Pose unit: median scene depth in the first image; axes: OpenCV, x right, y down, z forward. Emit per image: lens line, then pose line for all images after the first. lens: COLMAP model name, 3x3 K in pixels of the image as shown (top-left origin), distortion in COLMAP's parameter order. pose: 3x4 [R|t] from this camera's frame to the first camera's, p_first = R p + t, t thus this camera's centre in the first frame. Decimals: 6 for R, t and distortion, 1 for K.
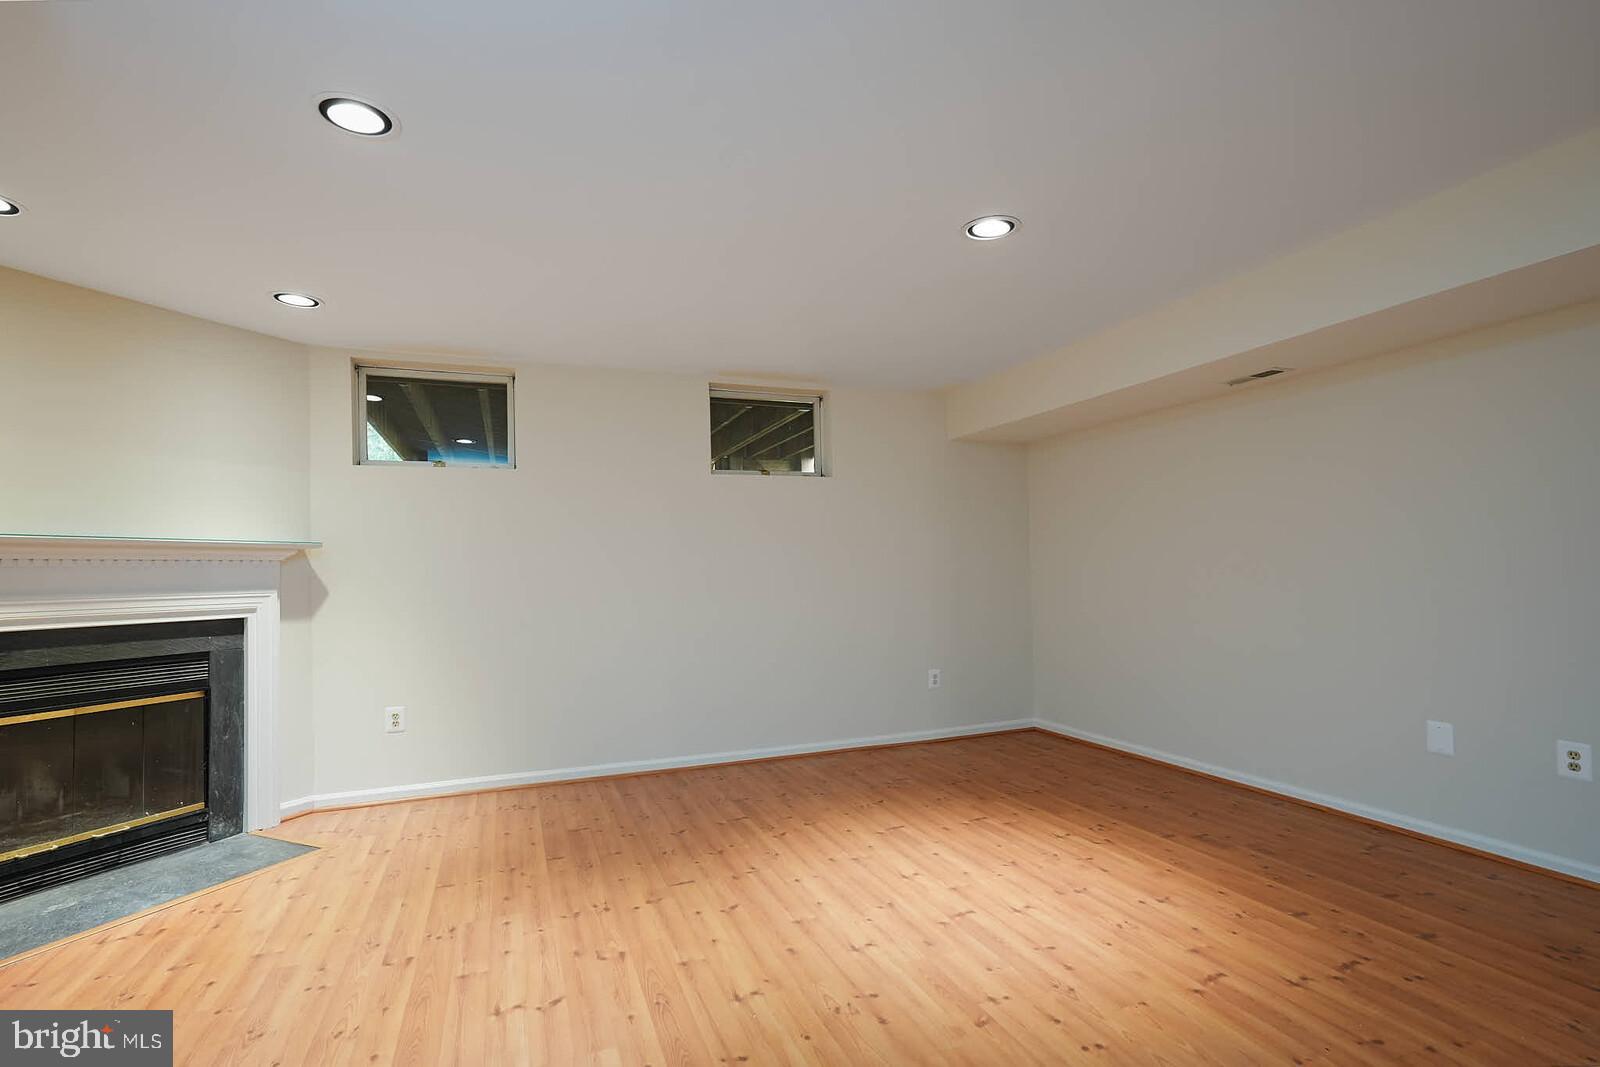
lens RADIAL K [[743.9, 0, 792.8], [0, 743.9, 555.9], [0, 0, 1]] dist [0.003182, 0.000959]
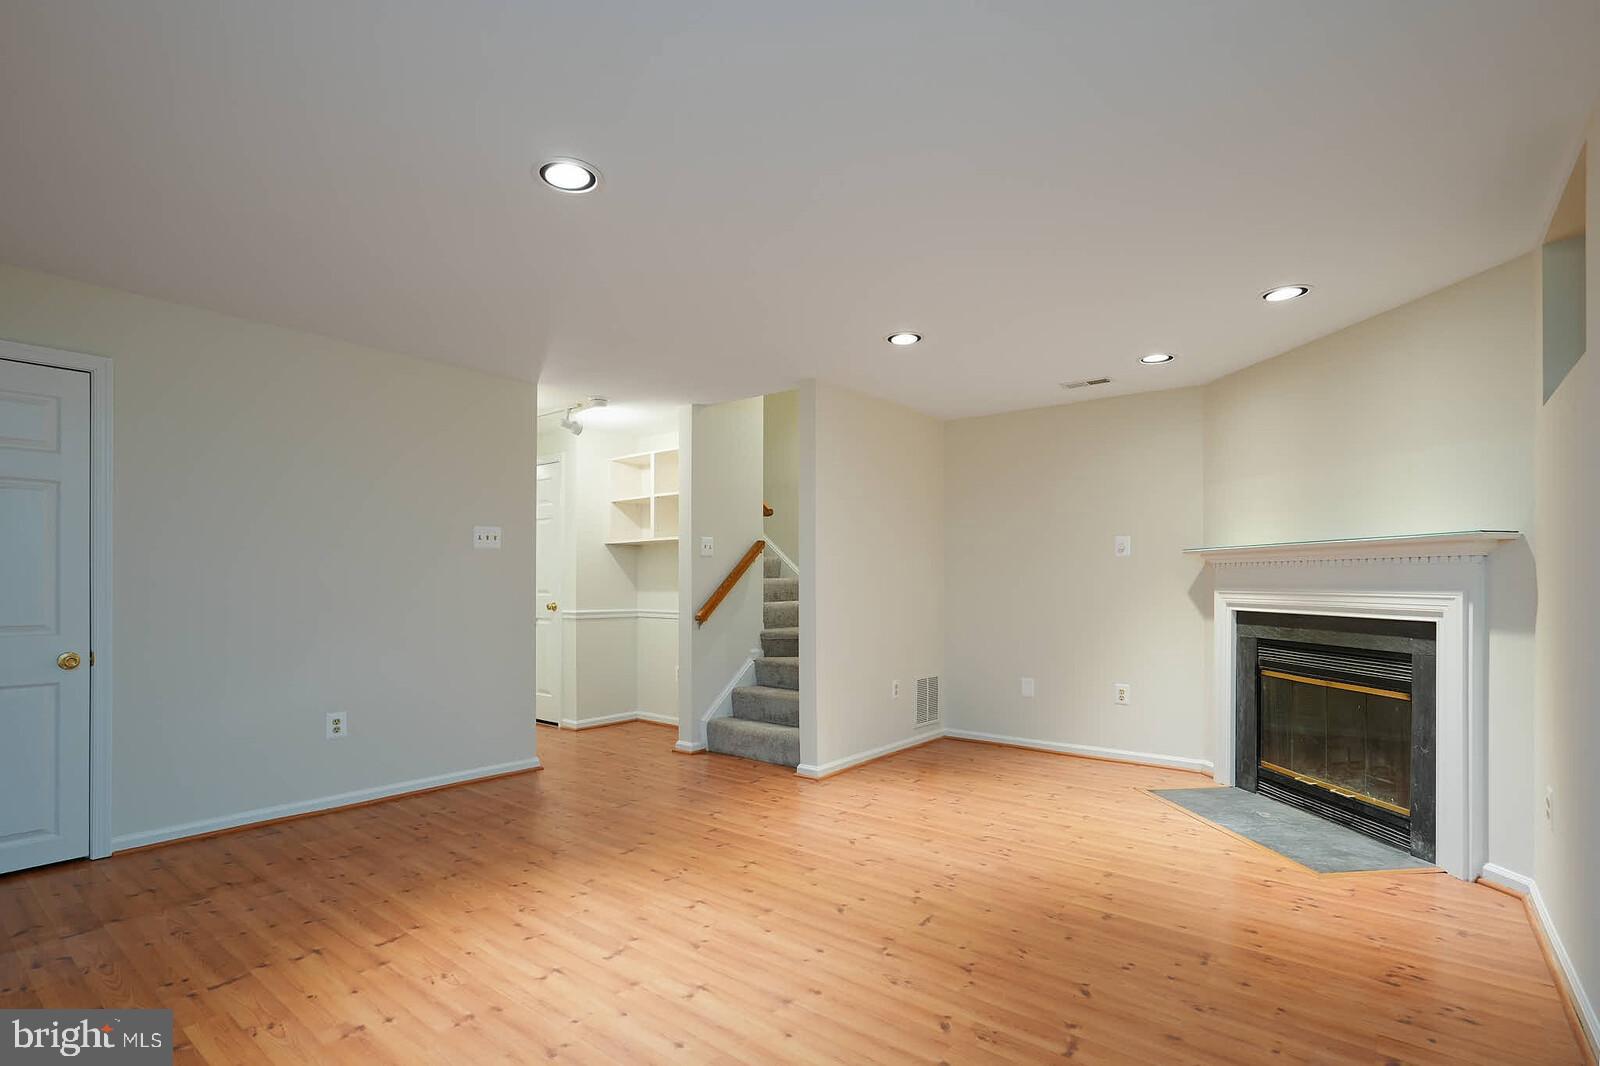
lens RADIAL K [[761.7, 0, 798.3], [0, 761.7, 560.8], [0, 0, 1]] dist [-0.000623, 0.000381]
pose [[-0.855948, 0.003442, -0.517051, 0.389651], [0.025840, 0.999013, -0.036126, 0.025304], [0.516416, -0.044283, -0.855192, 1.452385]]
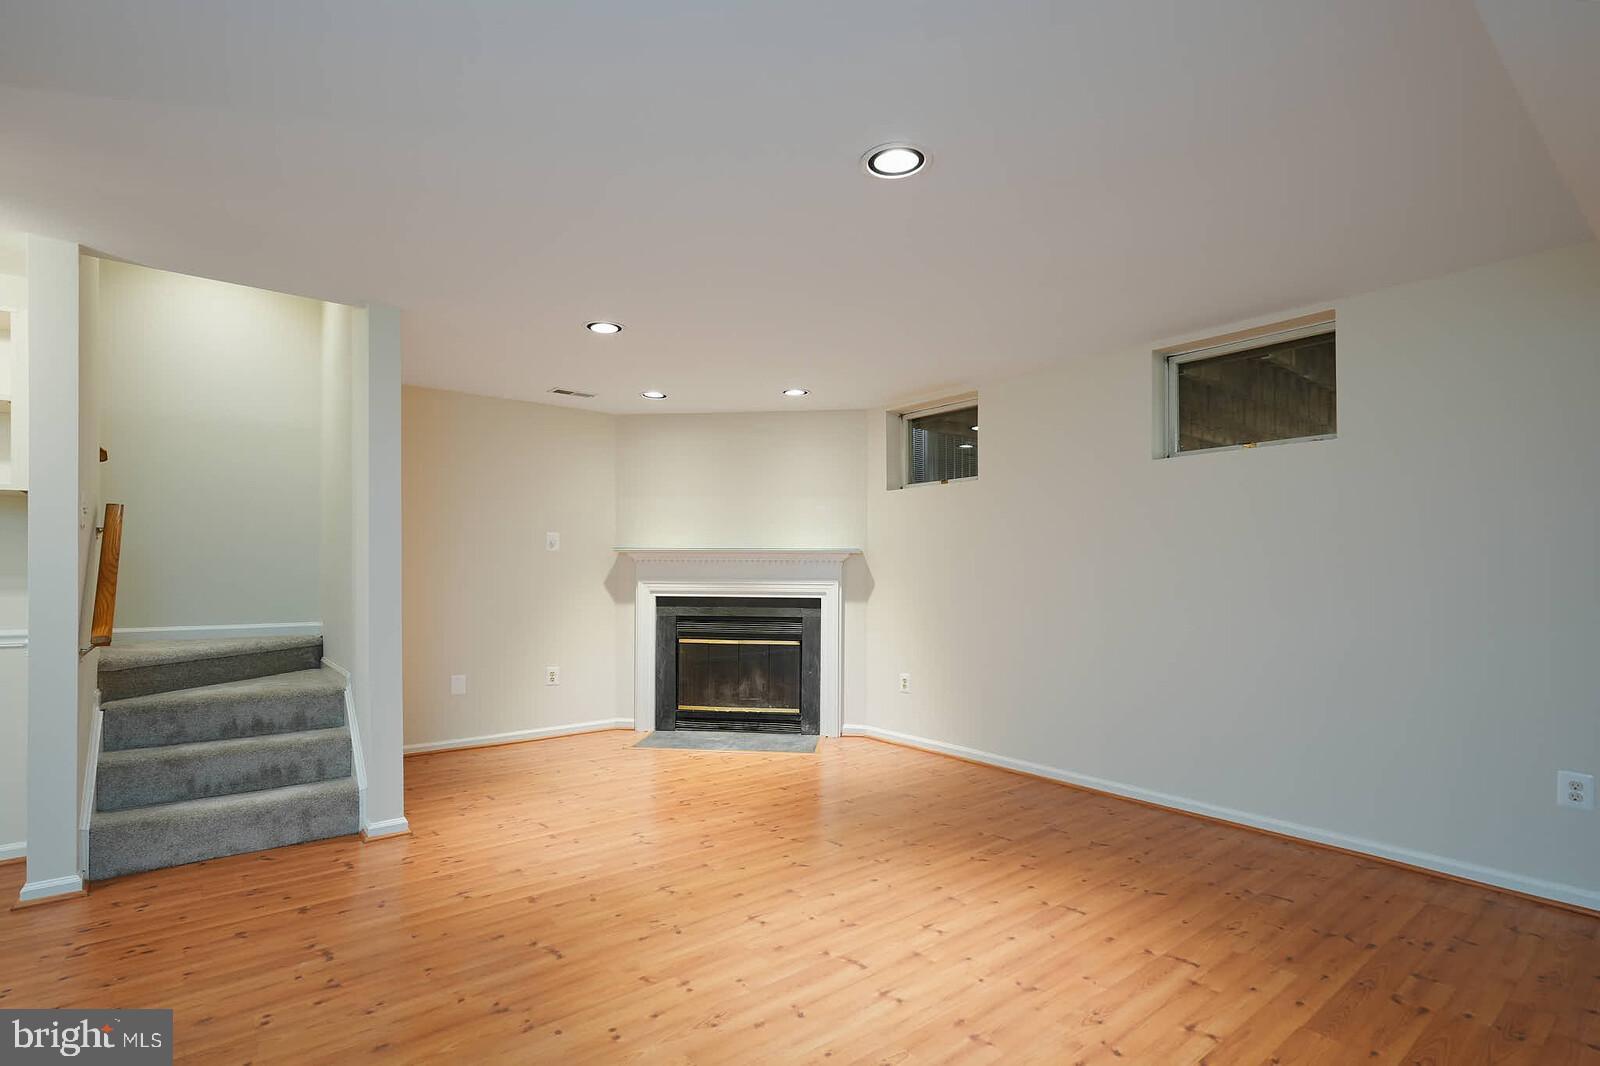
lens RADIAL K [[769.9, 0, 800.5], [0, 769.9, 567.0], [0, 0, 1]] dist [-0.017666, 0.000283]
pose [[0.309273, 0.014625, -0.950861, 0.809718], [0.009465, 0.999785, 0.018456, -0.011414], [0.950926, -0.014708, 0.309068, 0.490817]]
